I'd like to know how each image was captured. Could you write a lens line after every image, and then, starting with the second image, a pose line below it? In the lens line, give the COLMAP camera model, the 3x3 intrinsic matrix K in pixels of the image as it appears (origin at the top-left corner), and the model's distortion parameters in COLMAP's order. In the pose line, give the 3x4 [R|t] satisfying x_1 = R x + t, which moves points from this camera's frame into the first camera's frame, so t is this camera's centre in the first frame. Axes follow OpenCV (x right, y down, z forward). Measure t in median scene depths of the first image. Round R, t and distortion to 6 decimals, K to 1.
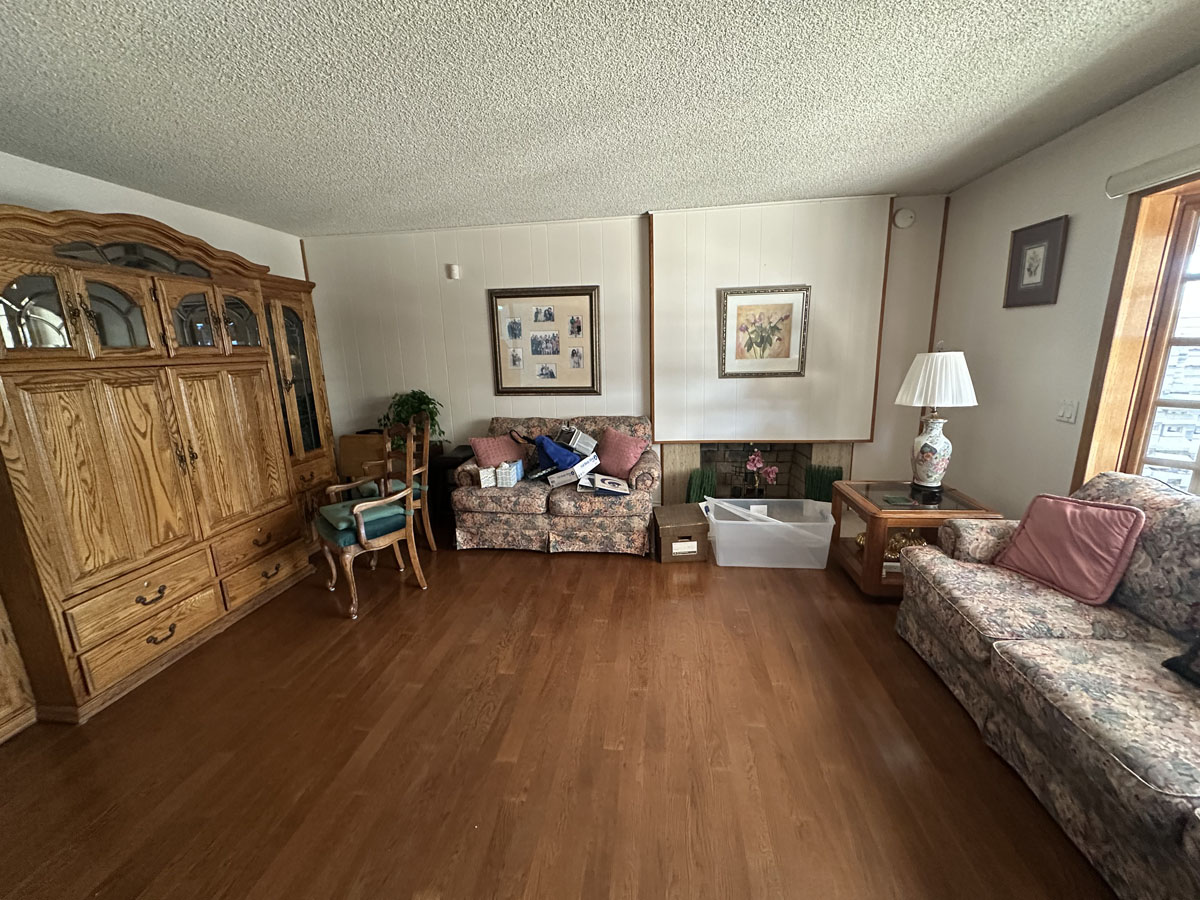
lens RADIAL K [[475.0, 0, 600.0], [0, 475.0, 450.0], [0, 0, 1]] dist [0.000909, -0.000096]
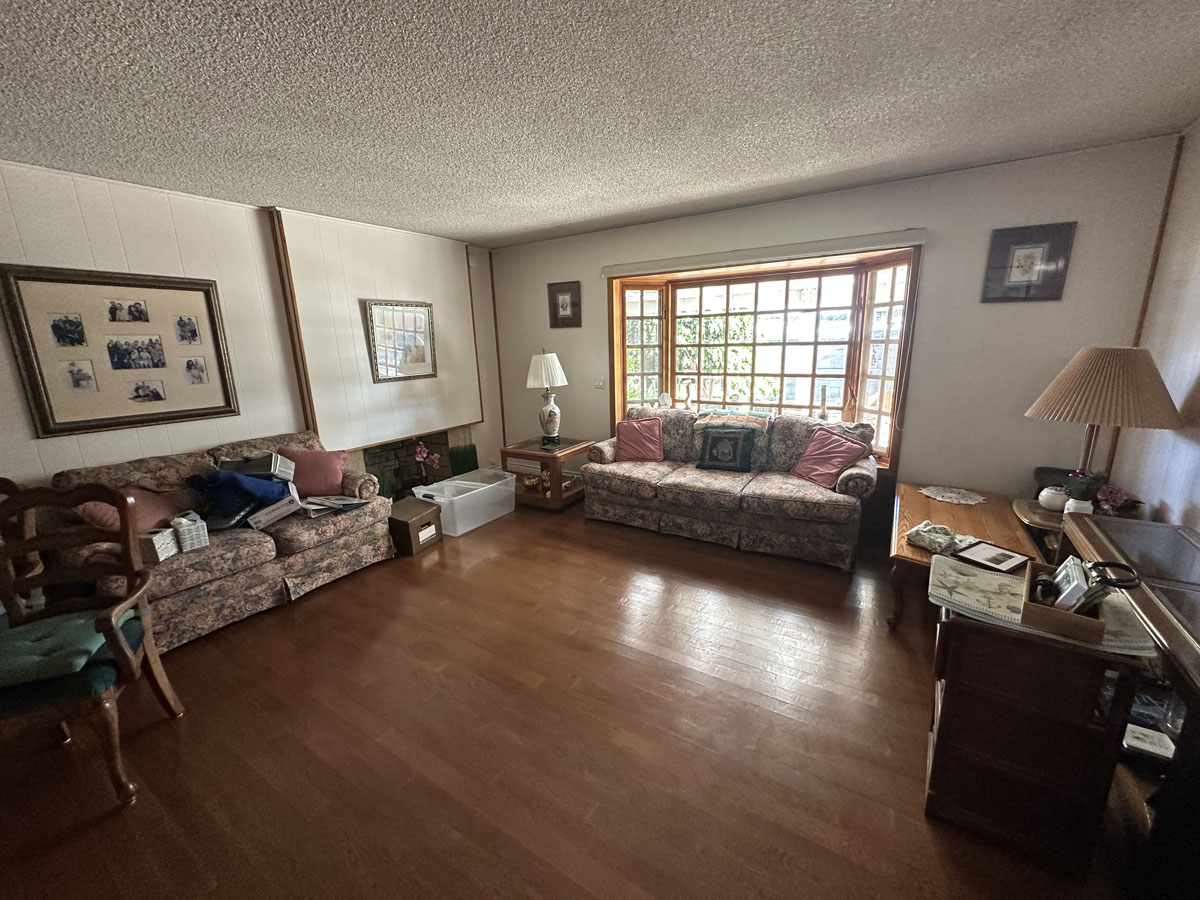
lens RADIAL K [[475.0, 0, 600.0], [0, 475.0, 450.0], [0, 0, 1]] dist [0.000909, -0.000096]
pose [[0.429344, -0.190536, 0.882814, -0.560899], [0.212996, 0.971282, 0.106042, -0.014175], [-0.877665, 0.142507, 0.457597, 0.110040]]
